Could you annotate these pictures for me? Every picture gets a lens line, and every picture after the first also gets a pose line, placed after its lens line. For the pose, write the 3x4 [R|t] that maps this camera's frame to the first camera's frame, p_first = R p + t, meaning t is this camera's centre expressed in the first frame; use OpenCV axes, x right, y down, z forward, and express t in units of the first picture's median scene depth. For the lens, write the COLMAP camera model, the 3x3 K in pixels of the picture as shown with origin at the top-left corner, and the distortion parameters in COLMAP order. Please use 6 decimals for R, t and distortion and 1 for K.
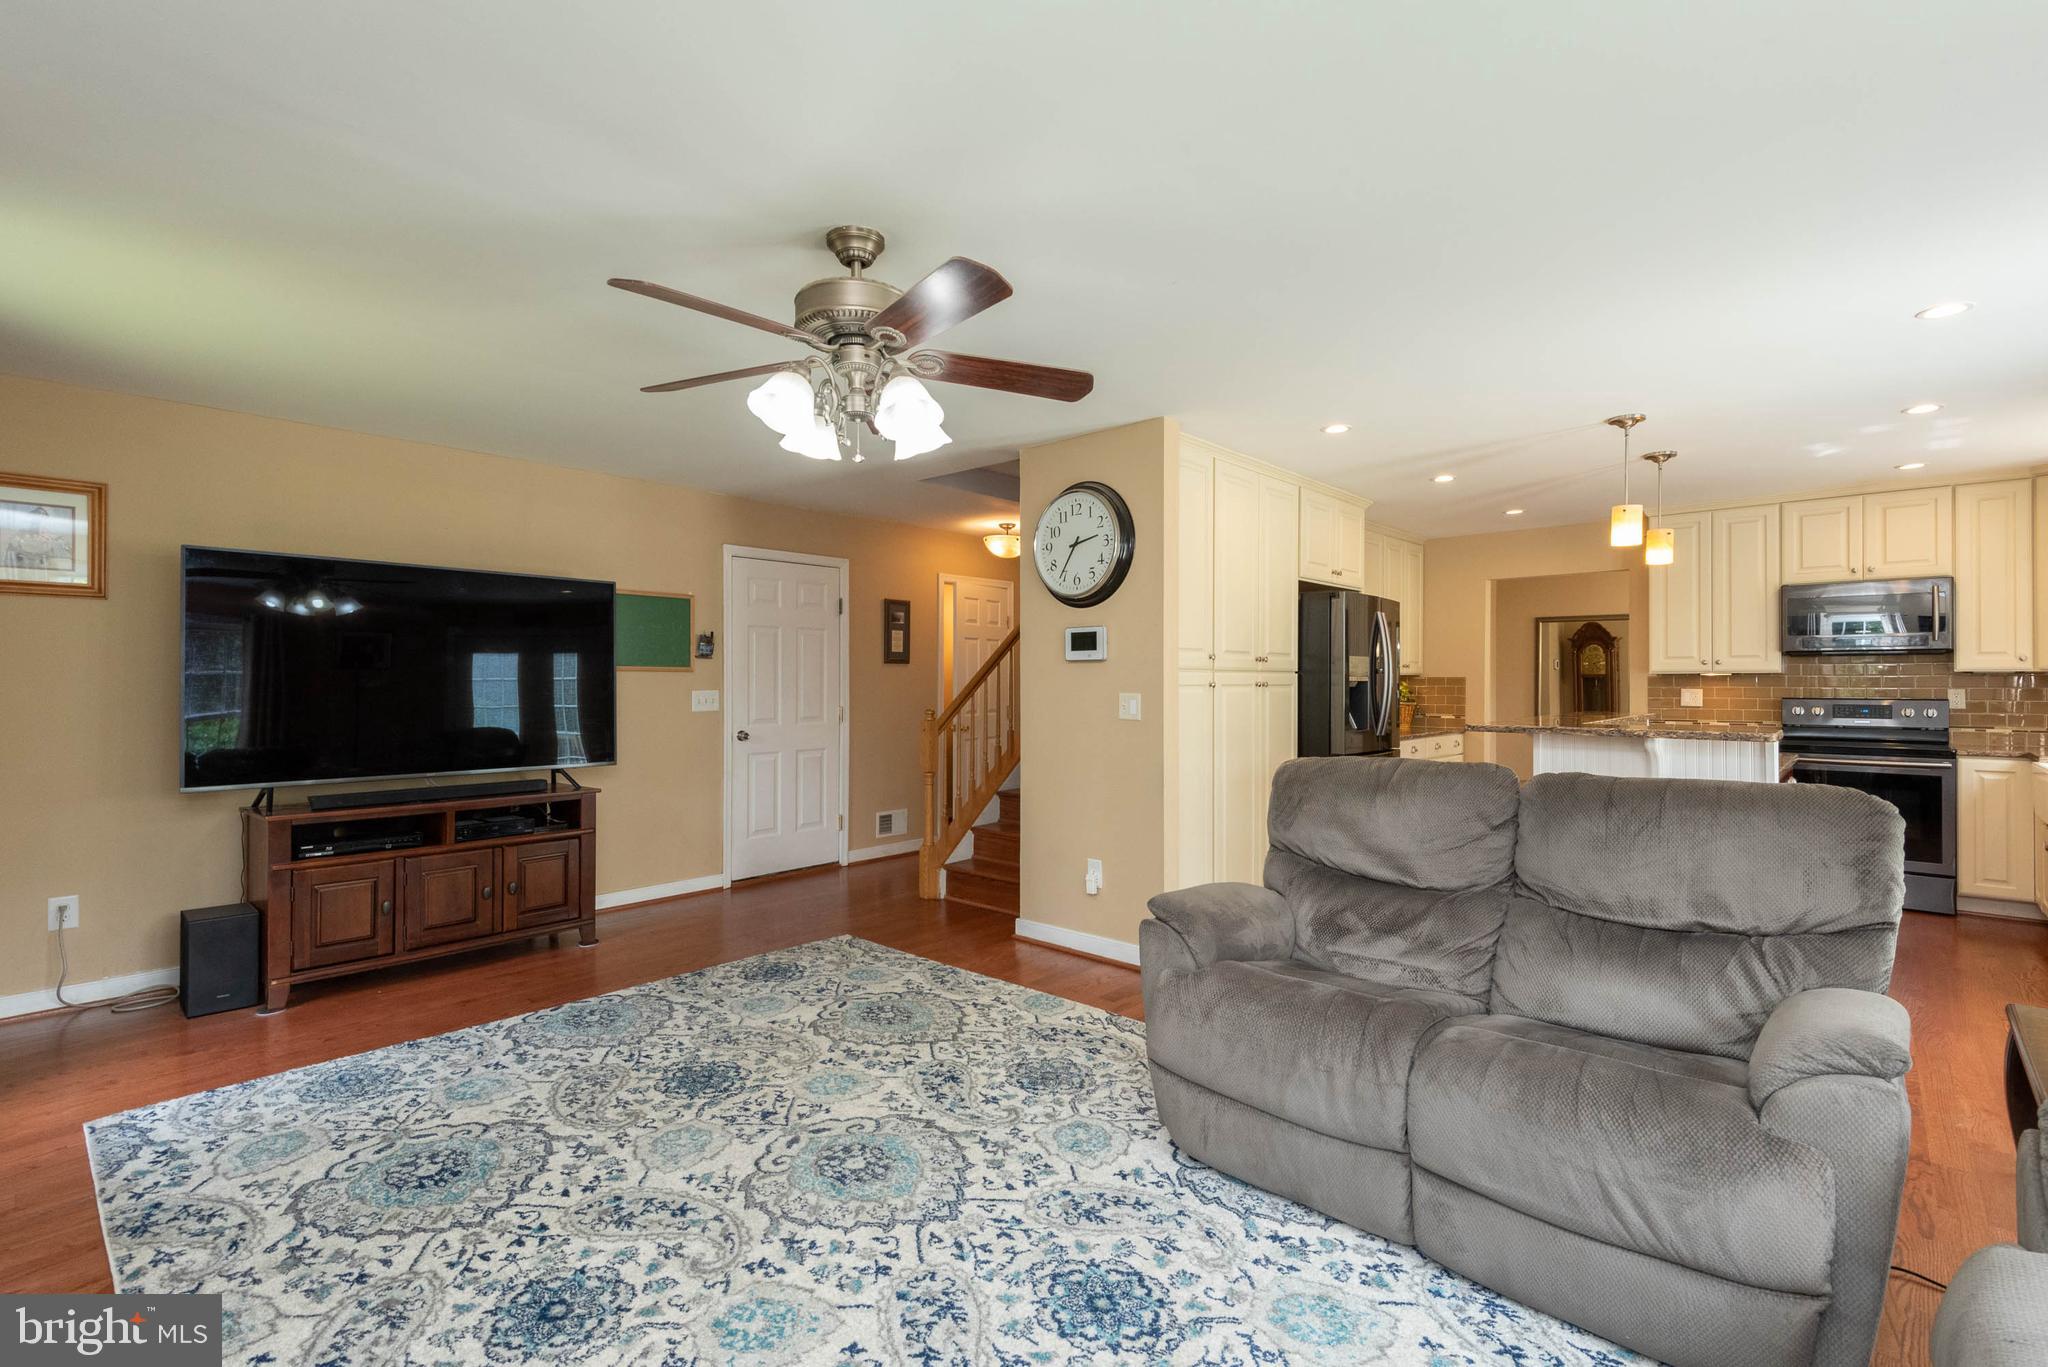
lens RADIAL K [[918.2, 0, 1063.1], [0, 918.2, 679.2], [0, 0, 1]] dist [0.023619, -0.003920]
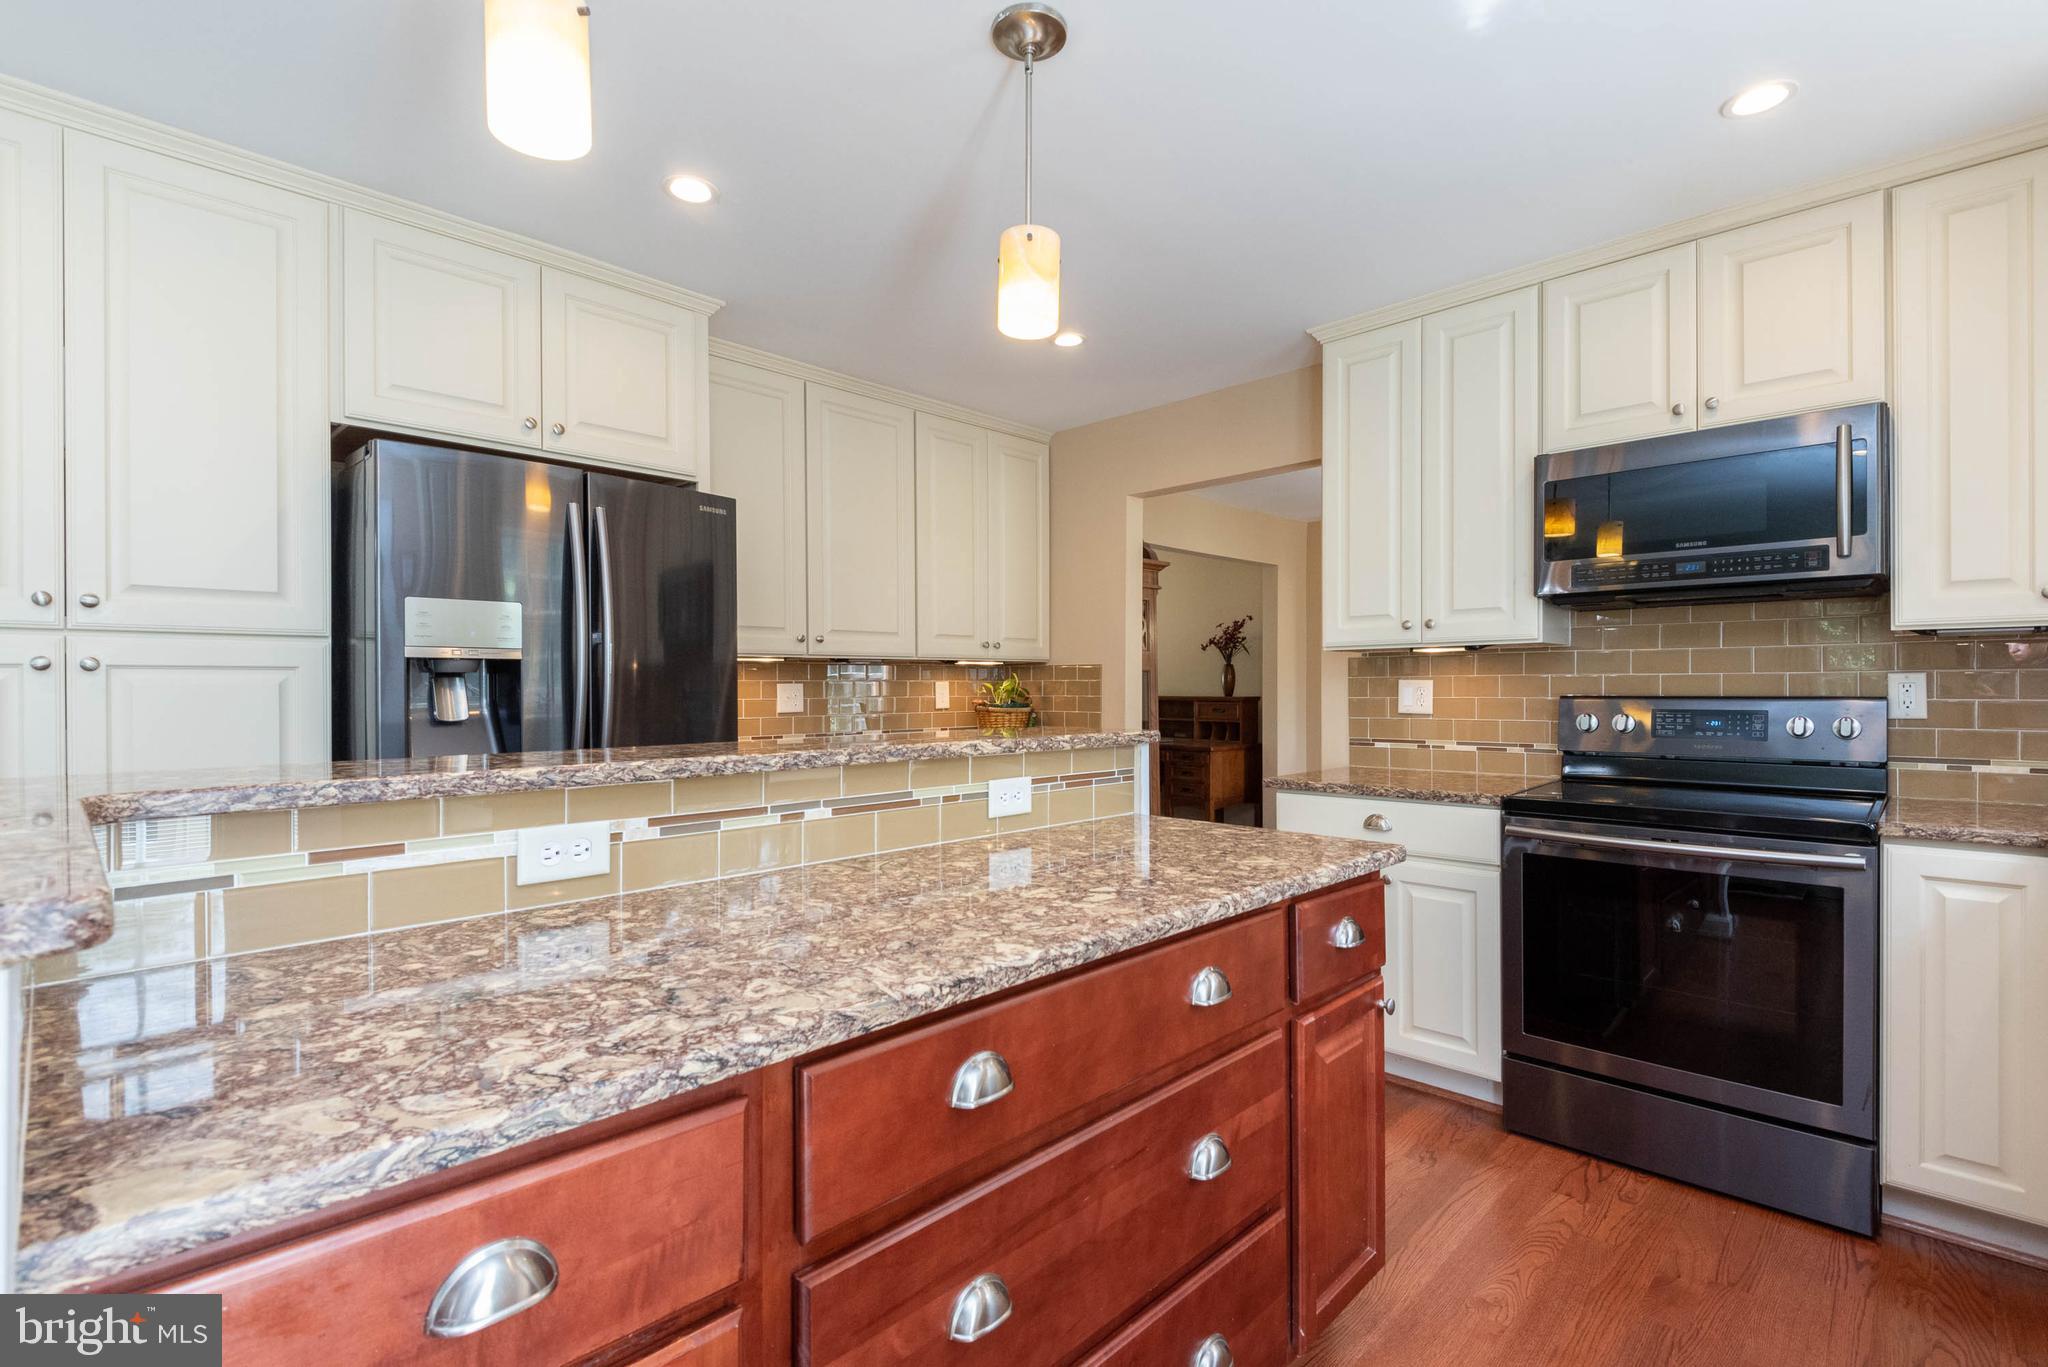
lens RADIAL K [[964.6, 0, 1022.3], [0, 964.6, 693.4], [0, 0, 1]] dist [0.011212, -0.005561]
pose [[0.999263, -0.003597, -0.038219, 0.568262], [0.003875, 0.999966, 0.007210, 0.015473], [0.038192, -0.007353, 0.999243, 0.537551]]
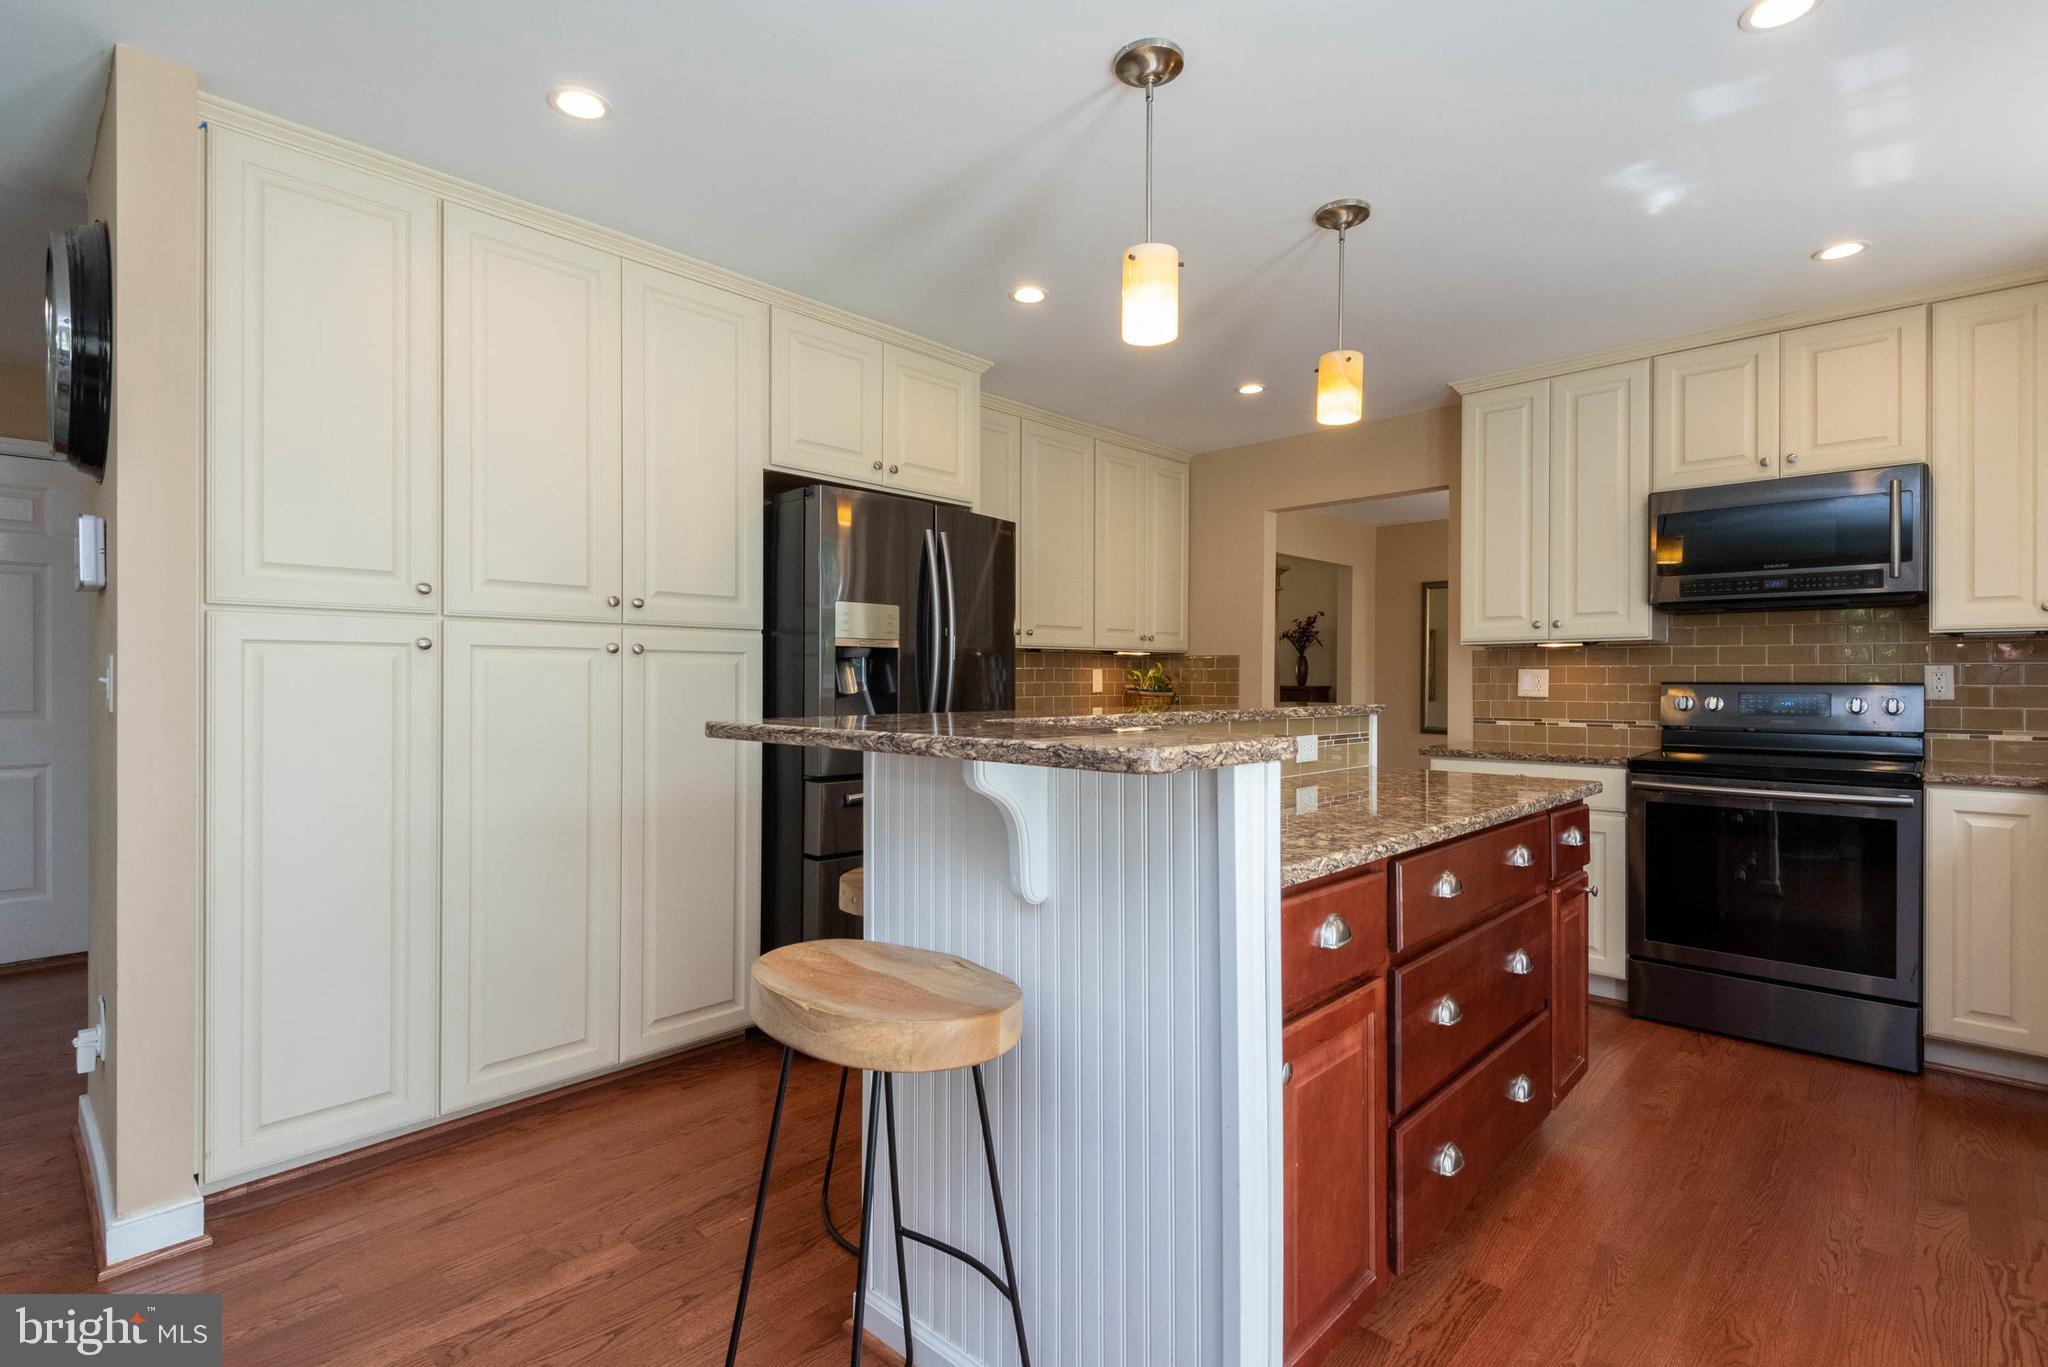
lens RADIAL K [[964.6, 0, 1034.5], [0, 964.6, 682.1], [0, 0, 1]] dist [0.011212, -0.005561]
pose [[0.999483, 0.002840, -0.032019, 0.424460], [-0.002692, 0.999985, 0.004681, 0.020077], [0.032032, -0.004593, 0.999476, 0.389953]]
